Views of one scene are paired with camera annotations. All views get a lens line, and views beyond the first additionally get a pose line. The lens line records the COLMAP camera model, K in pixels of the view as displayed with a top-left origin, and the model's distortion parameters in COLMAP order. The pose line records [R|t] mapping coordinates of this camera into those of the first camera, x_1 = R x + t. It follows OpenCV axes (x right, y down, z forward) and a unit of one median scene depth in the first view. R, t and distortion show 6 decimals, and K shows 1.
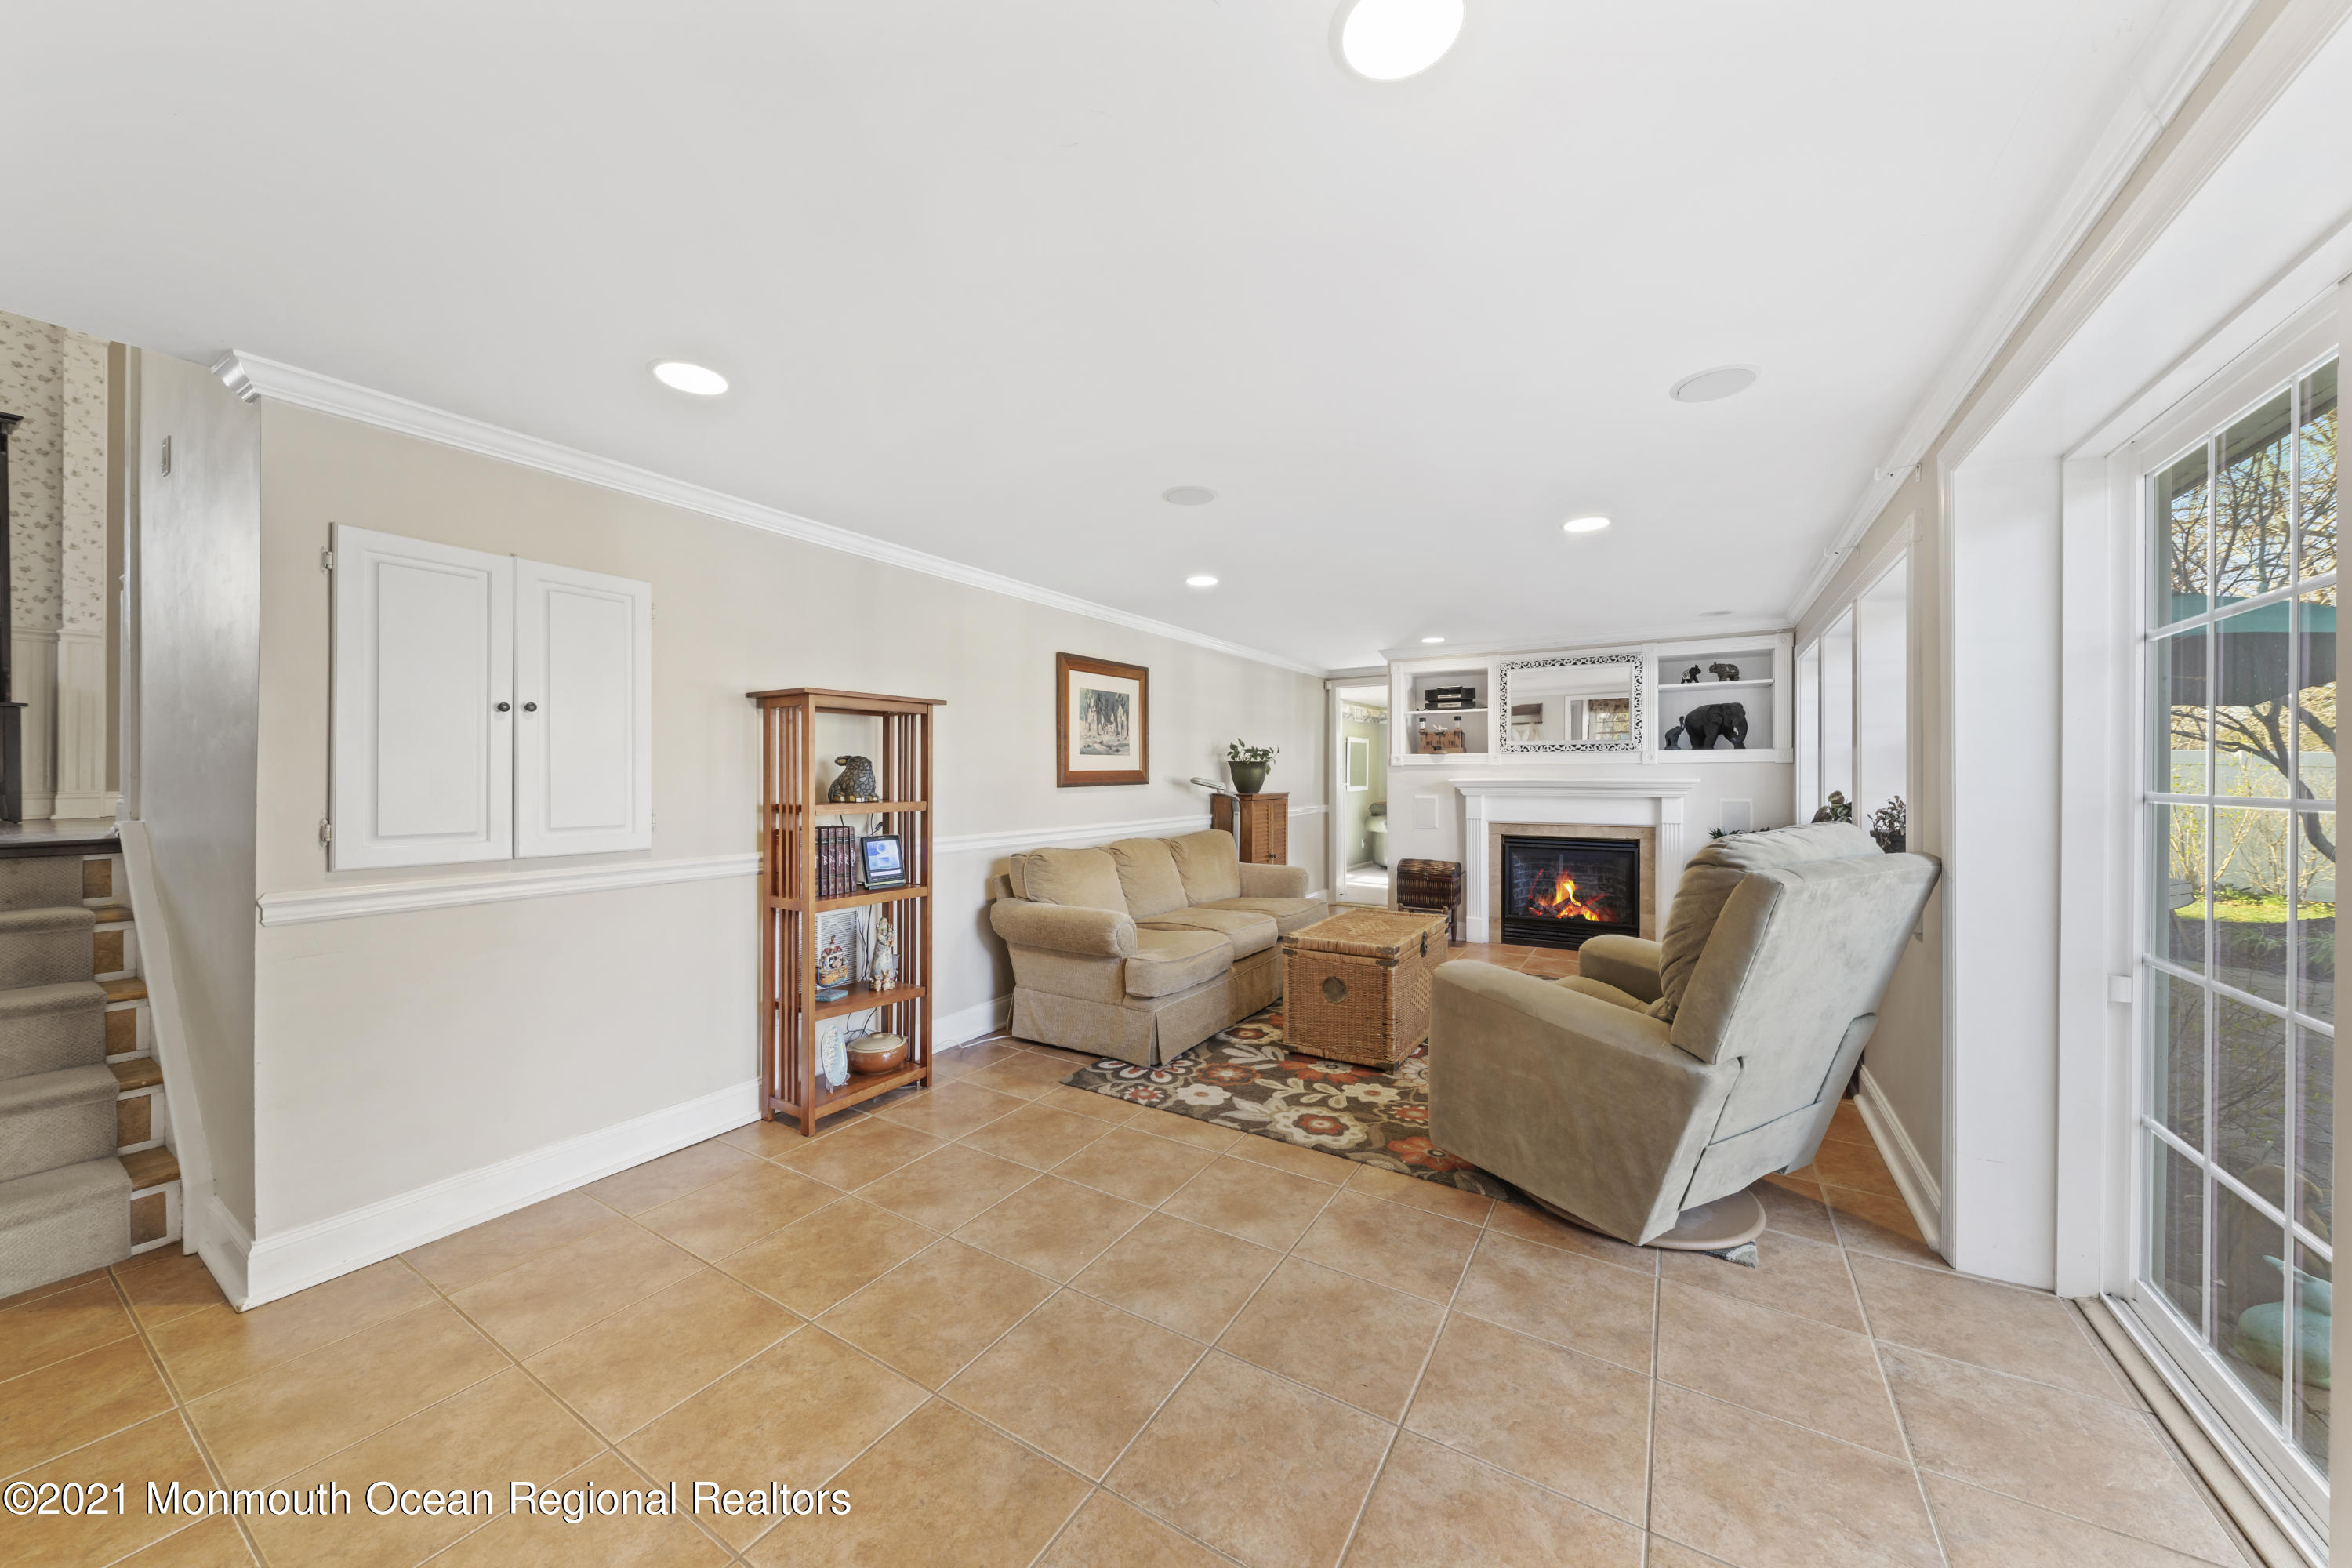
lens RADIAL K [[813.3, 0, 1179.4], [0, 813.3, 770.9], [0, 0, 1]] dist [0.004293, -0.001927]
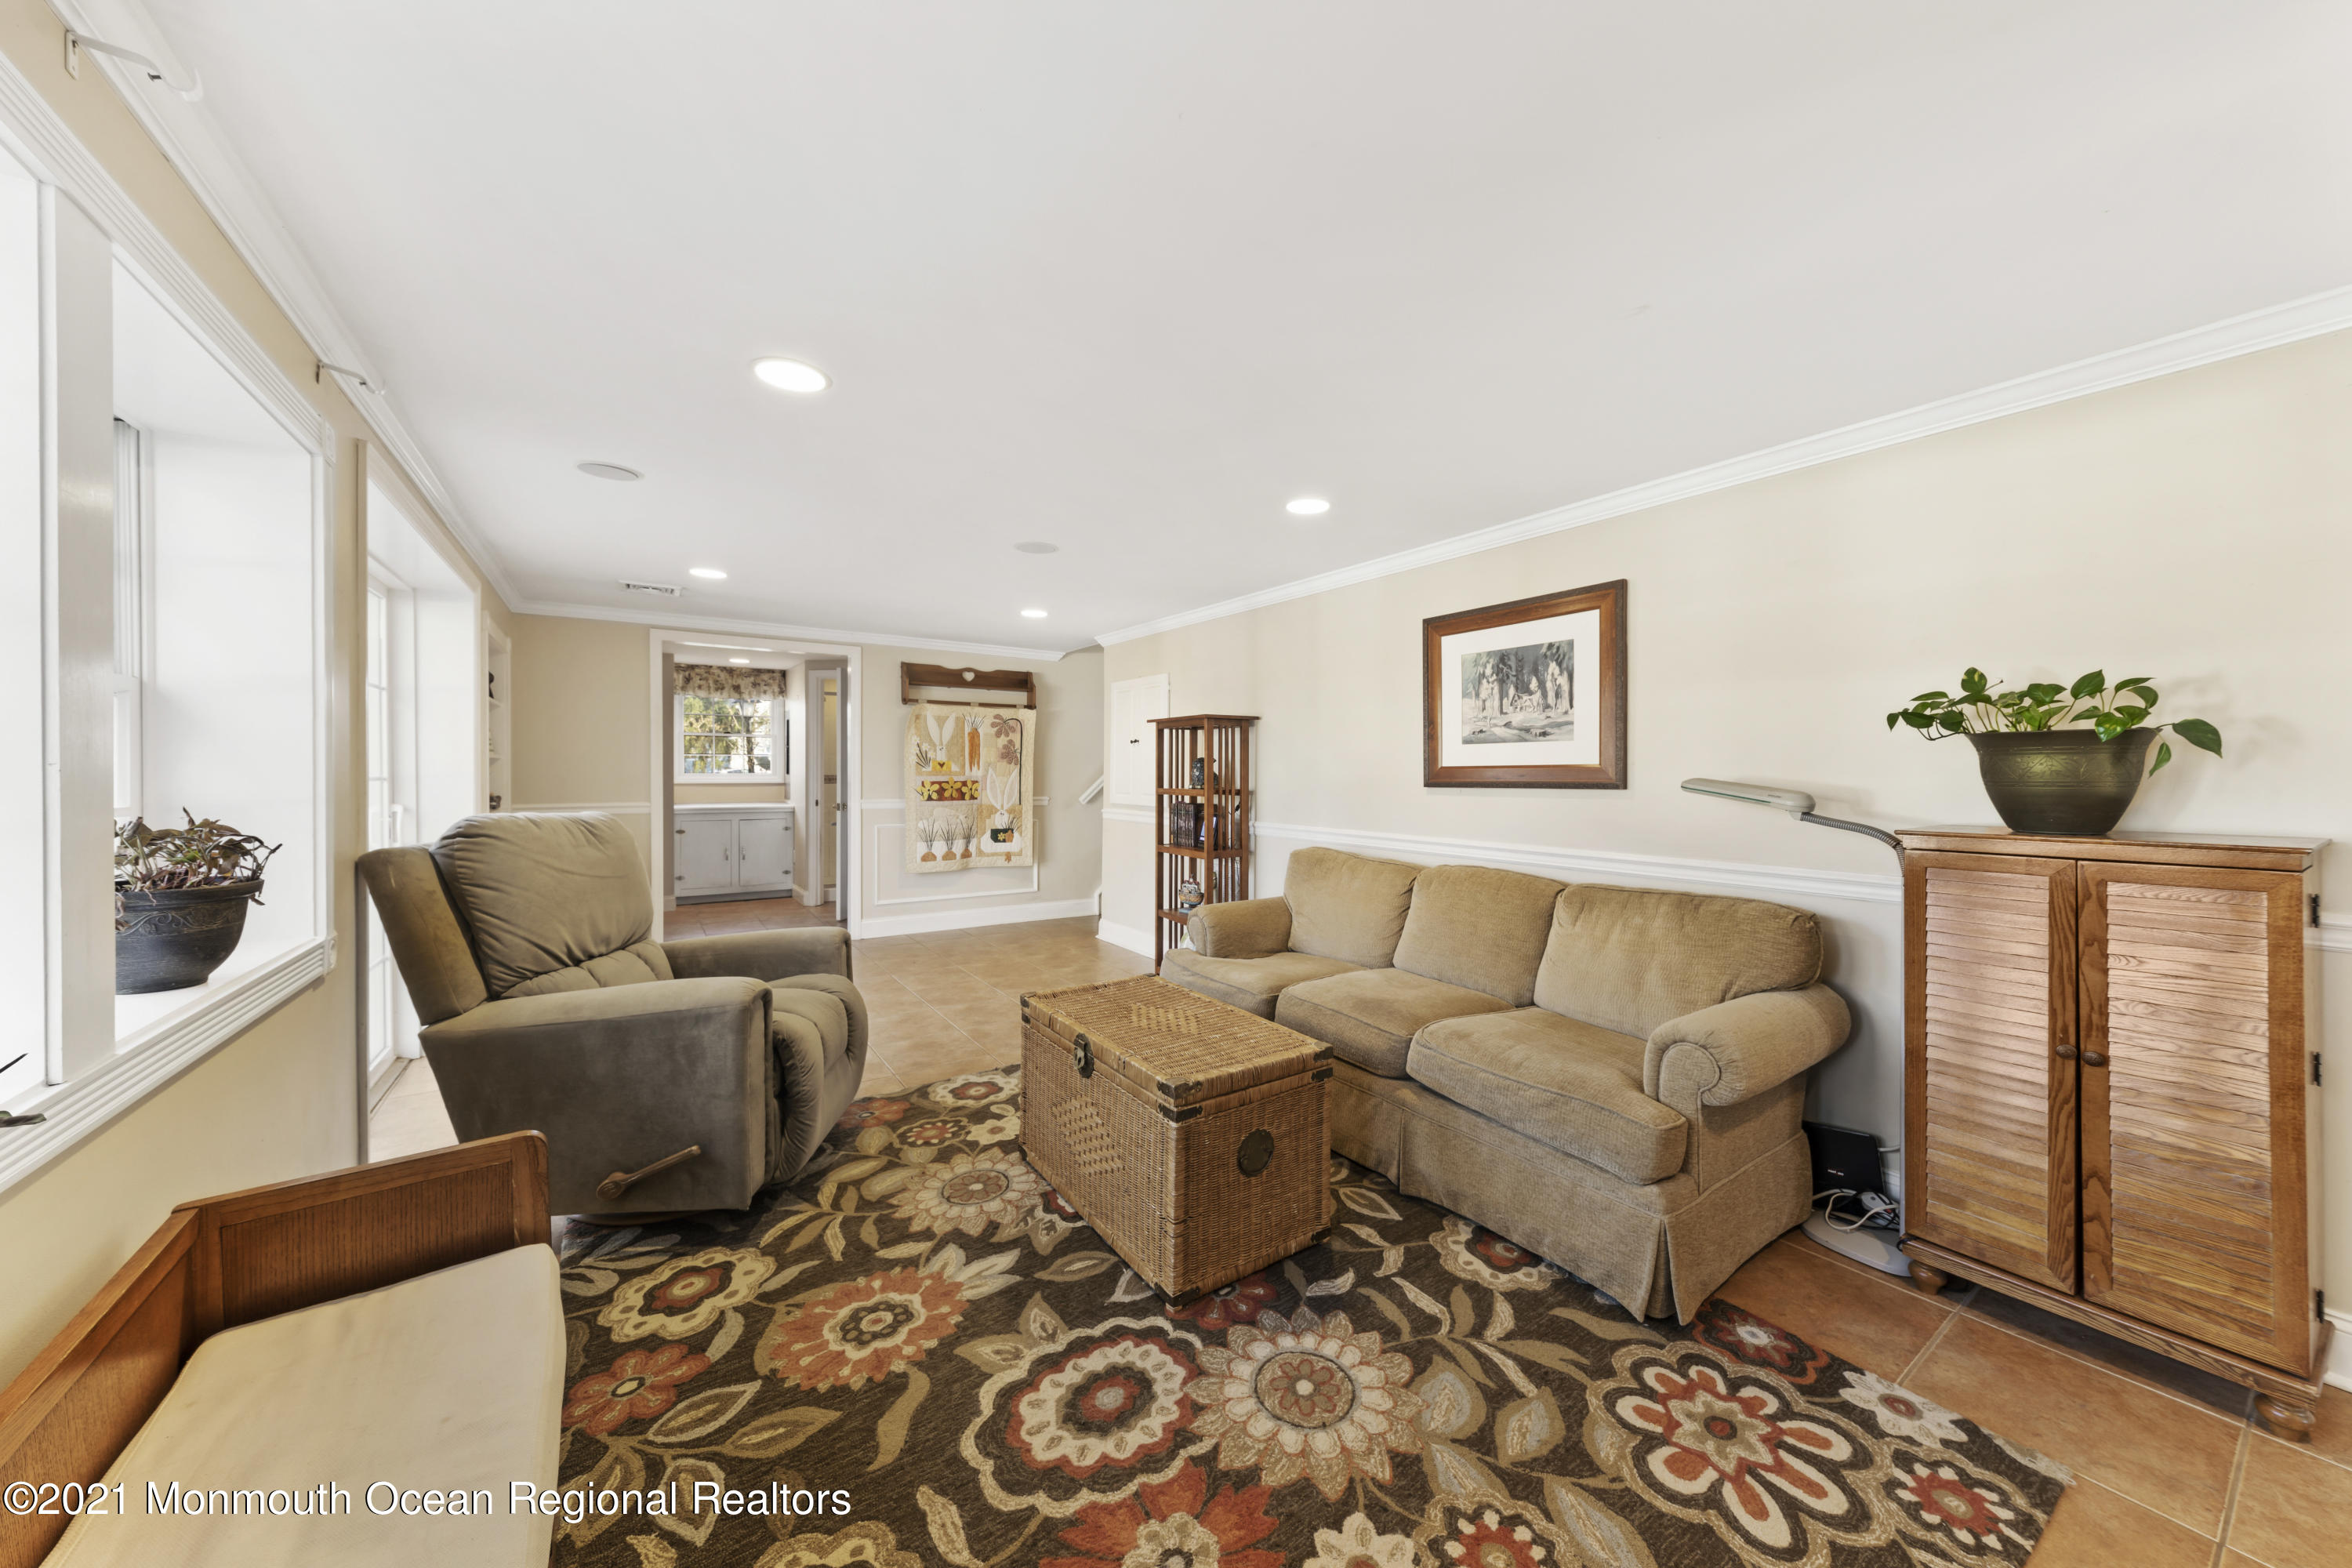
lens RADIAL K [[813.3, 0, 1175.8], [0, 813.3, 775.1], [0, 0, 1]] dist [0.004293, -0.001927]
pose [[-0.412478, 0.005395, -0.910952, 0.661713], [-0.003177, 0.999968, 0.007360, 0.003416], [0.910962, 0.005930, -0.412447, 1.063046]]
